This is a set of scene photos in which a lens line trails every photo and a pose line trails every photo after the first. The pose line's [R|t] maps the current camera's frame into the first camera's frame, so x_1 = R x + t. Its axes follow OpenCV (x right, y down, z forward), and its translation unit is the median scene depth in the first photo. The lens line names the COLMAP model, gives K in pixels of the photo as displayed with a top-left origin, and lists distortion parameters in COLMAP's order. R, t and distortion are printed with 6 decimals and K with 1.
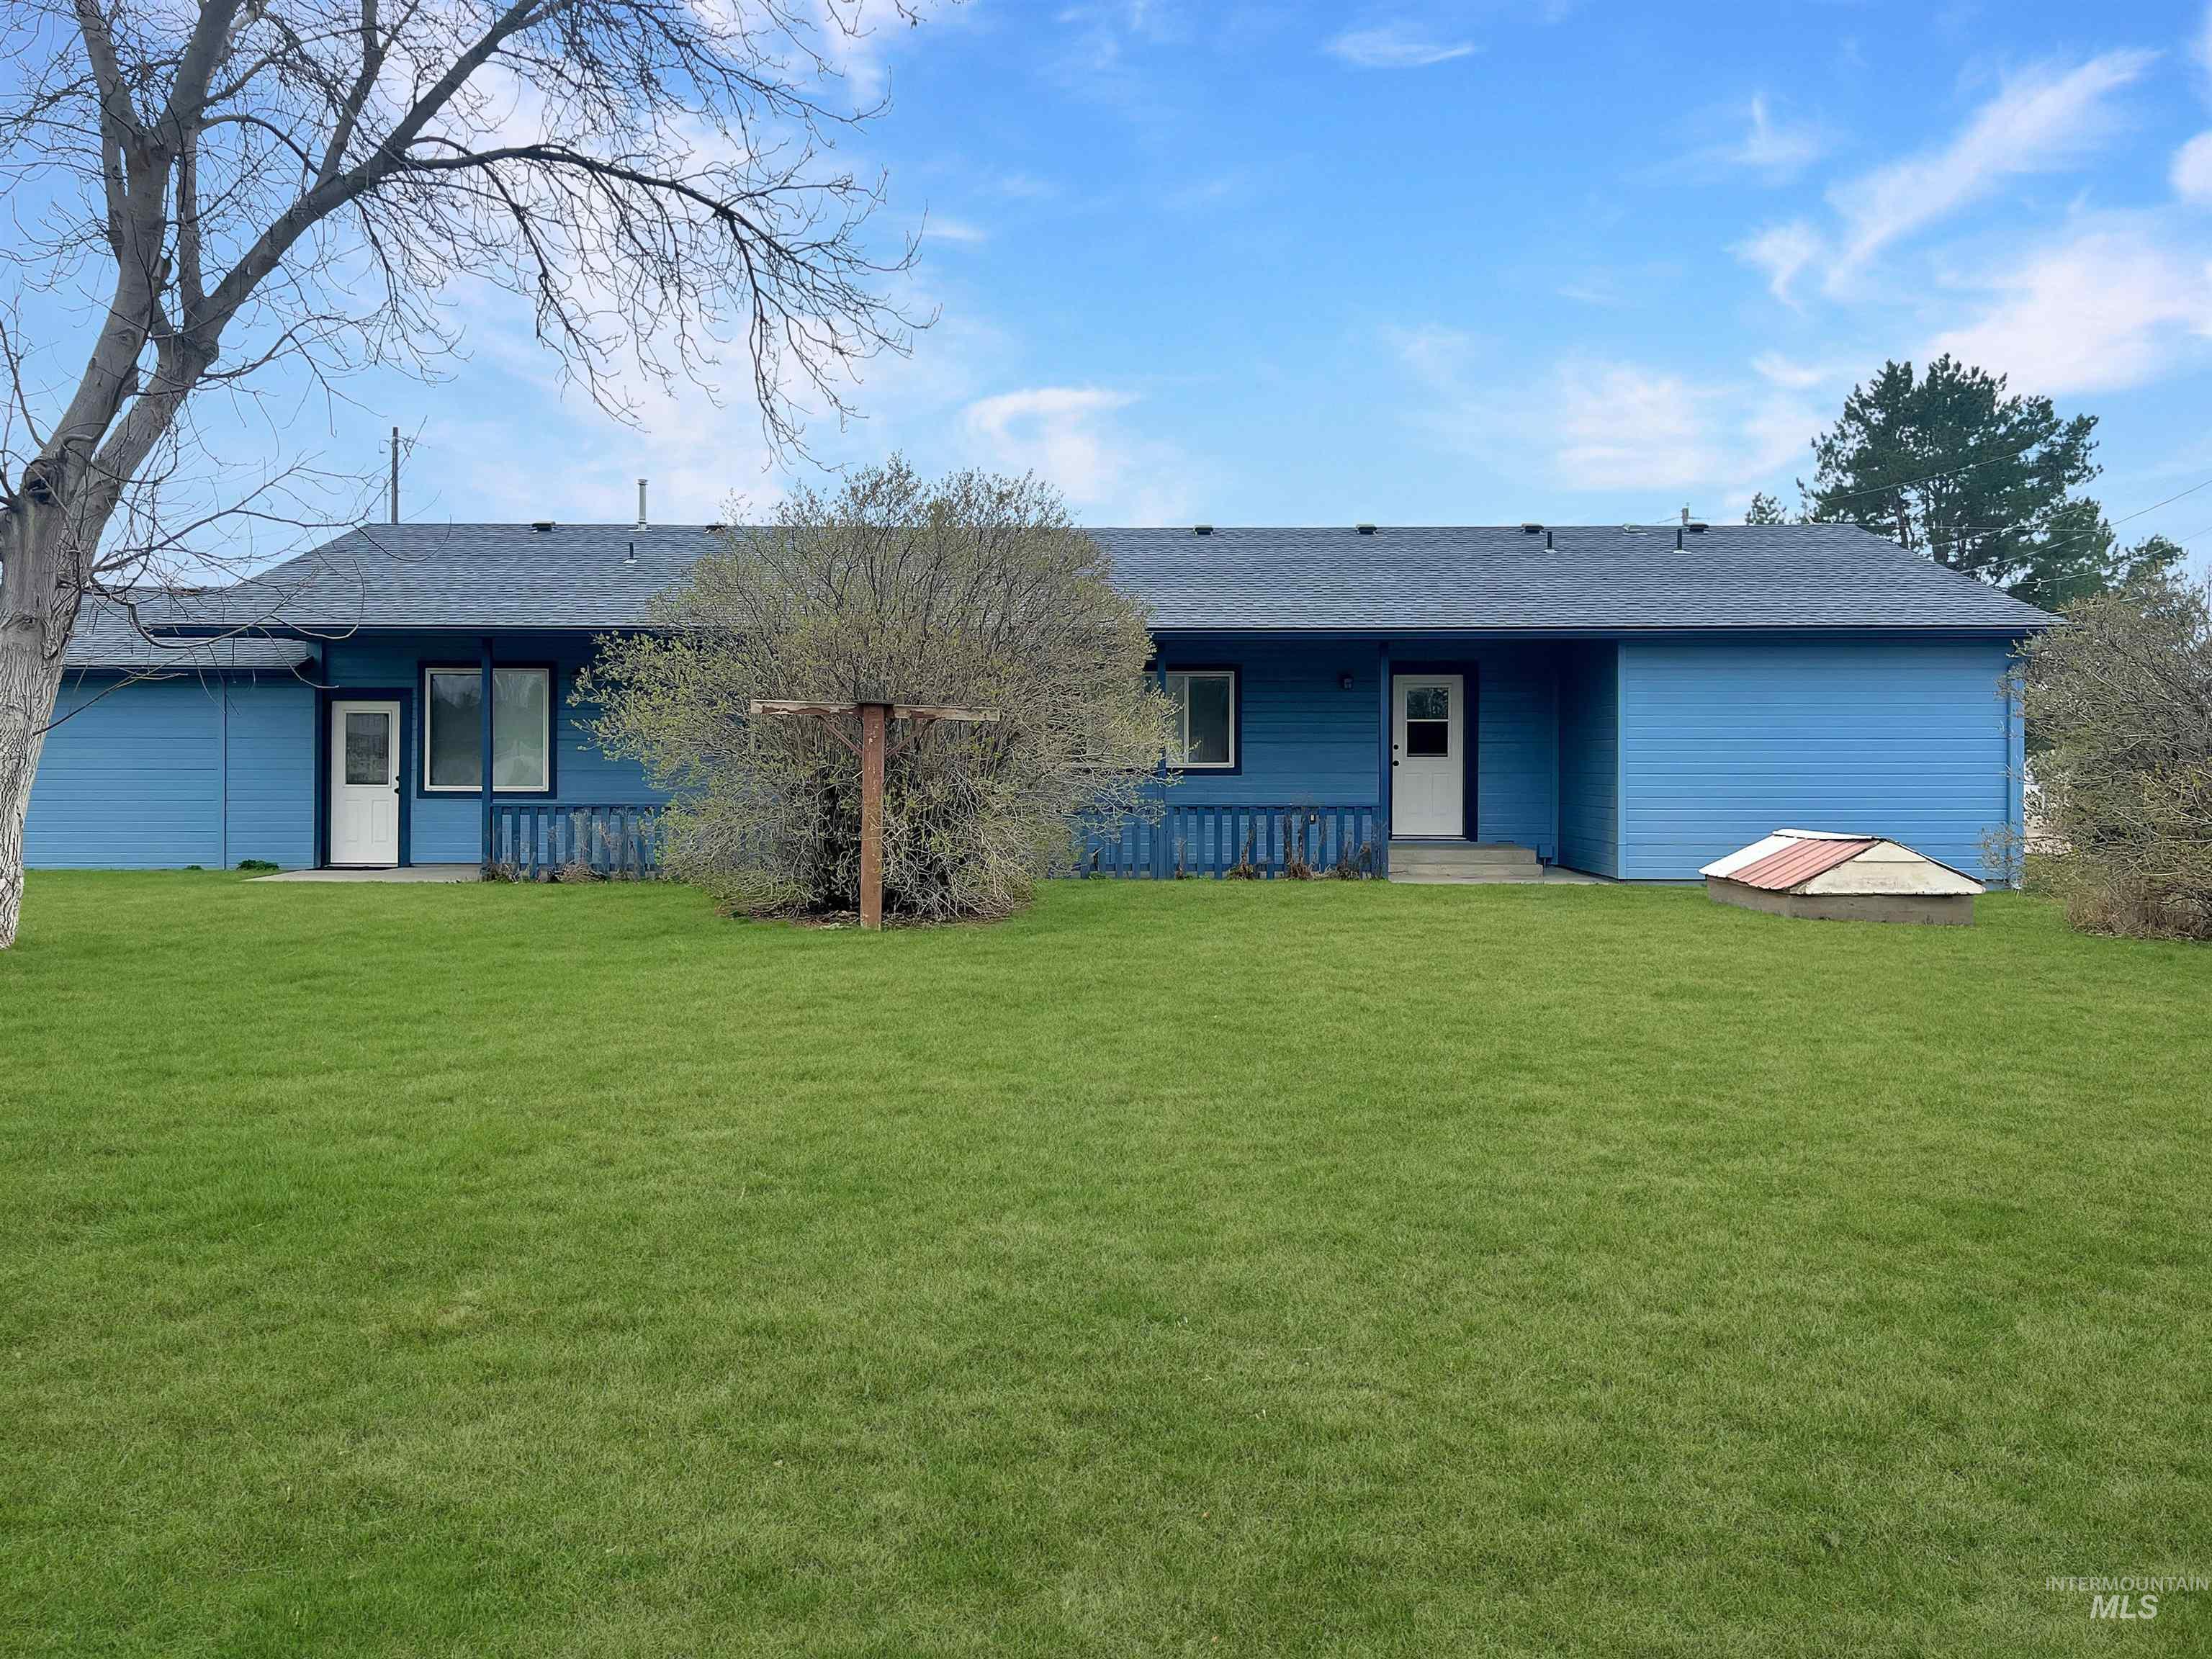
lens RADIAL K [[1684.7, 0, 1103.3], [0, 1684.7, 811.2], [0, 0, 1]] dist [0.020774, -0.014815]
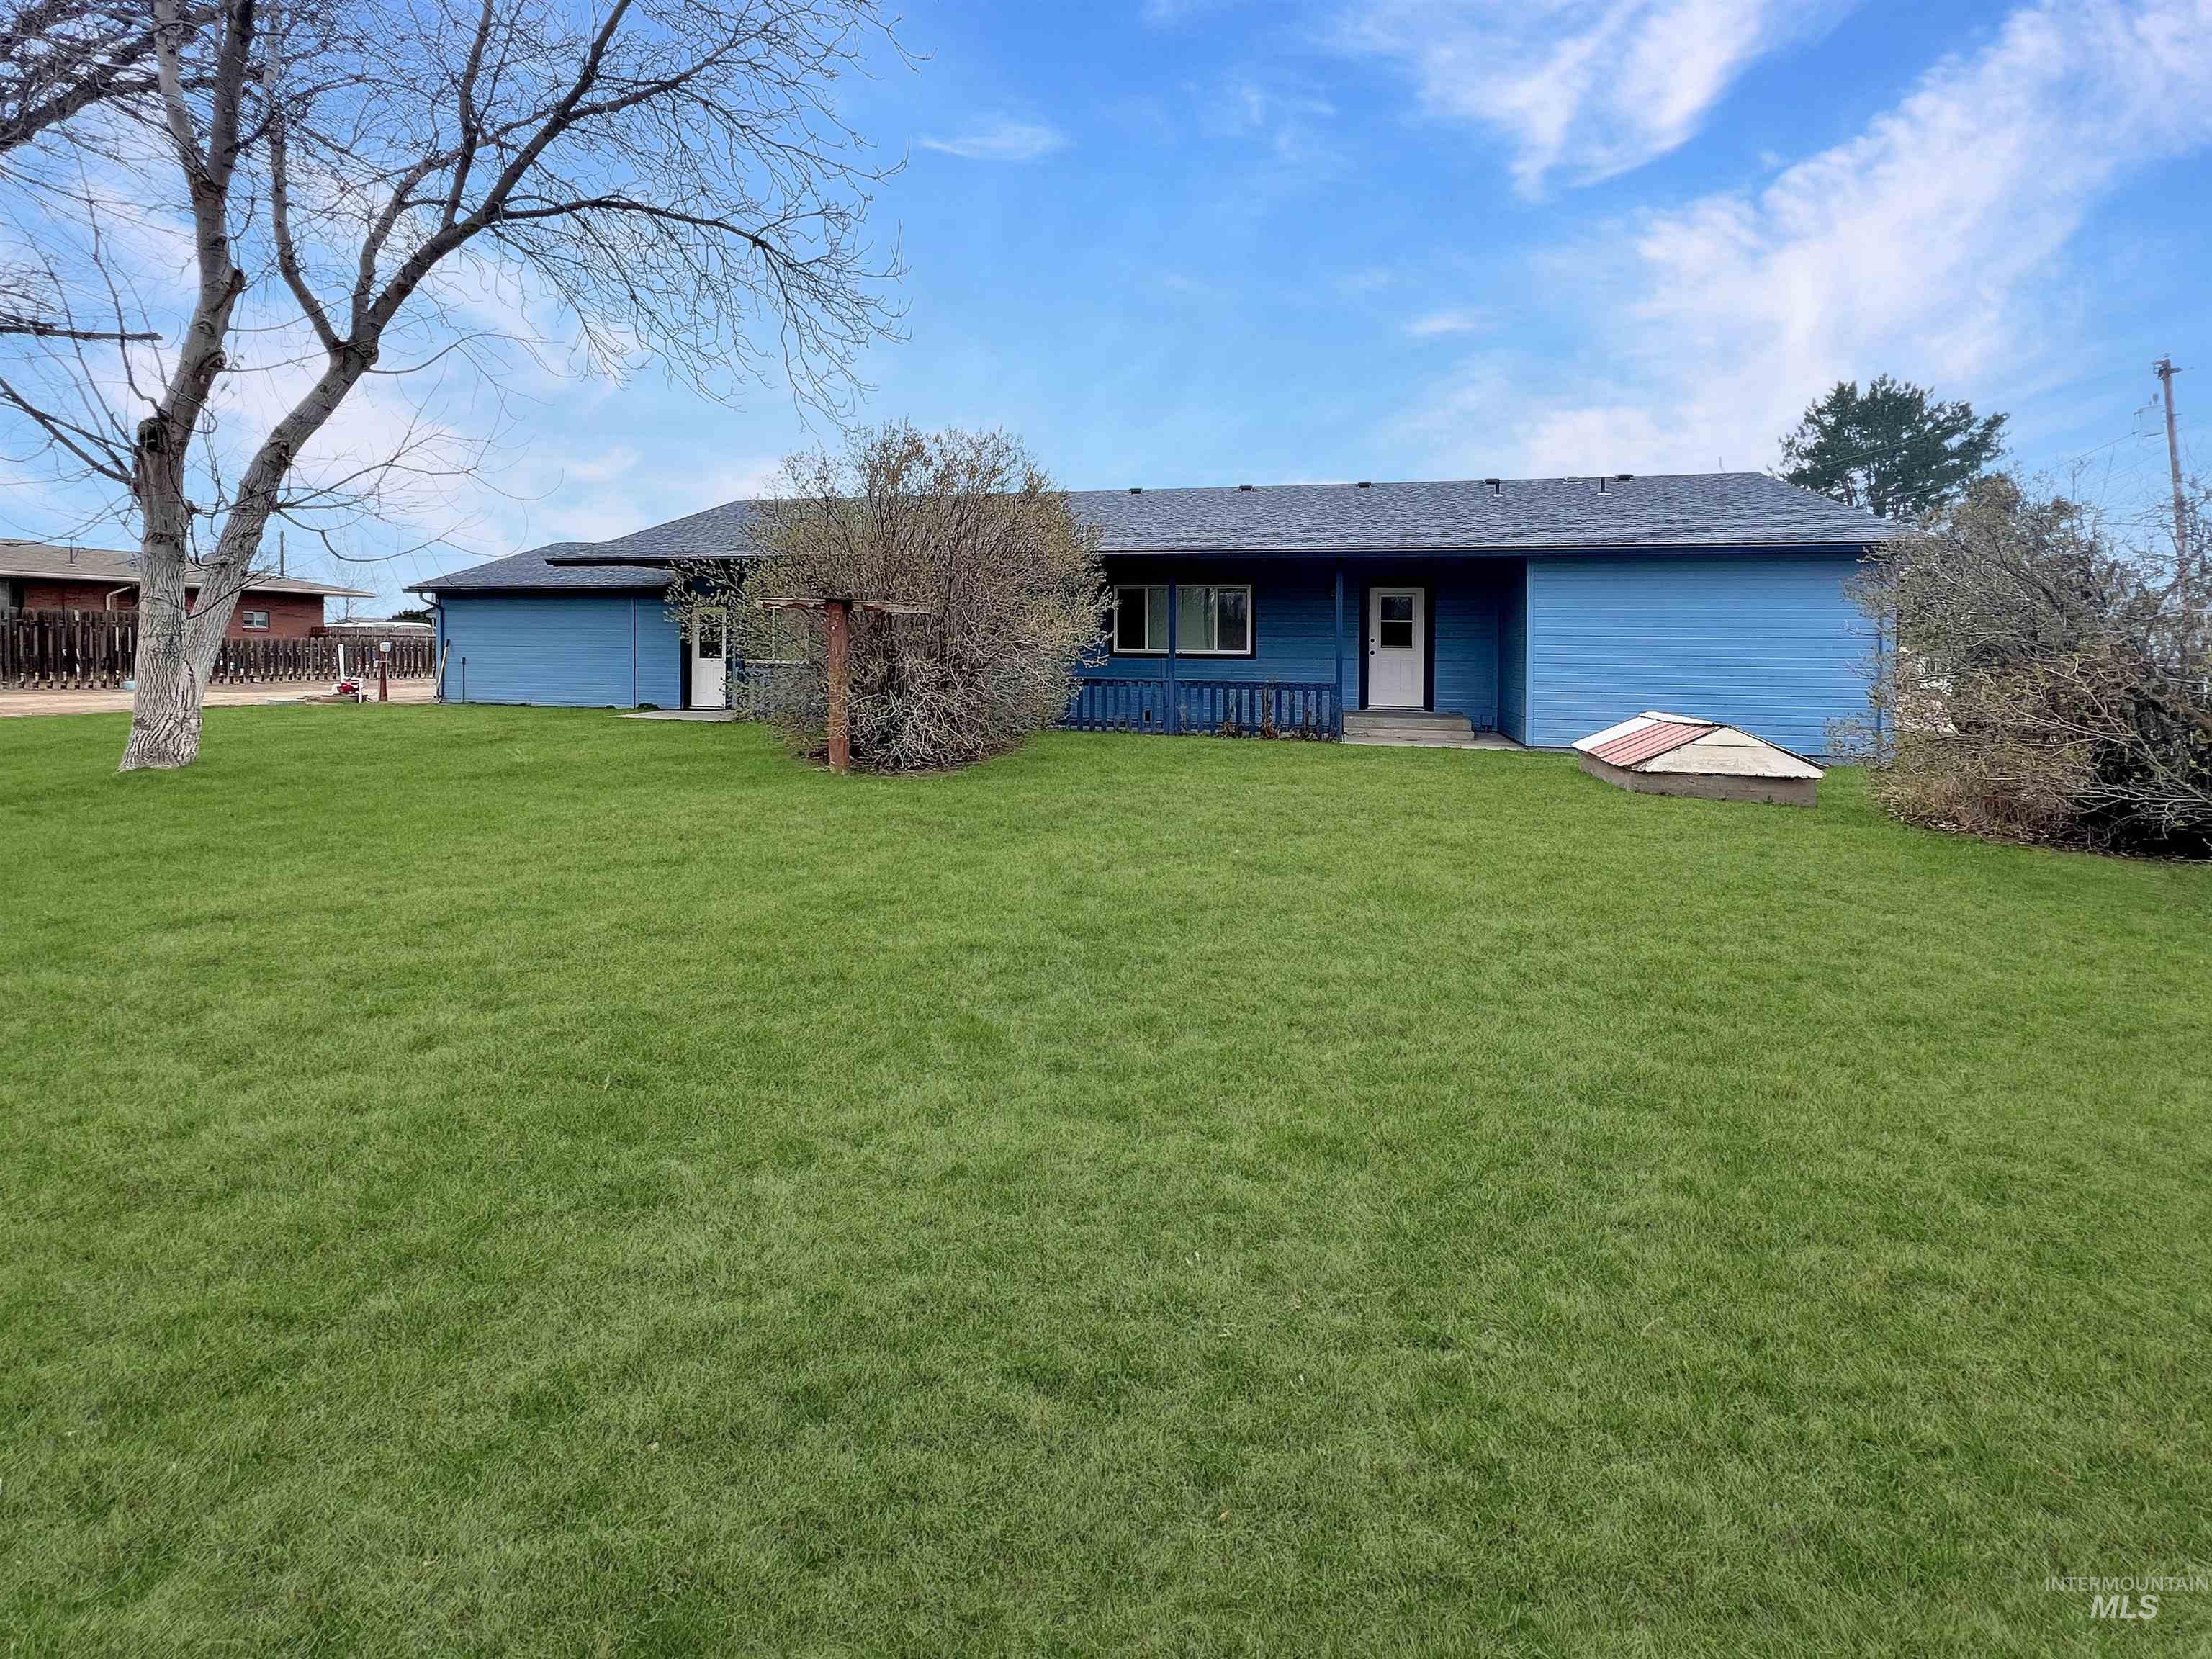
lens RADIAL K [[999.7, 0, 1040.7], [0, 999.7, 672.3], [0, 0, 1]] dist [-0.005864, 0.000898]
pose [[0.971157, 0.017196, -0.237821, 0.124463], [-0.018651, 0.999819, -0.003868, -0.005116], [0.237711, 0.008192, 0.971301, 0.176029]]
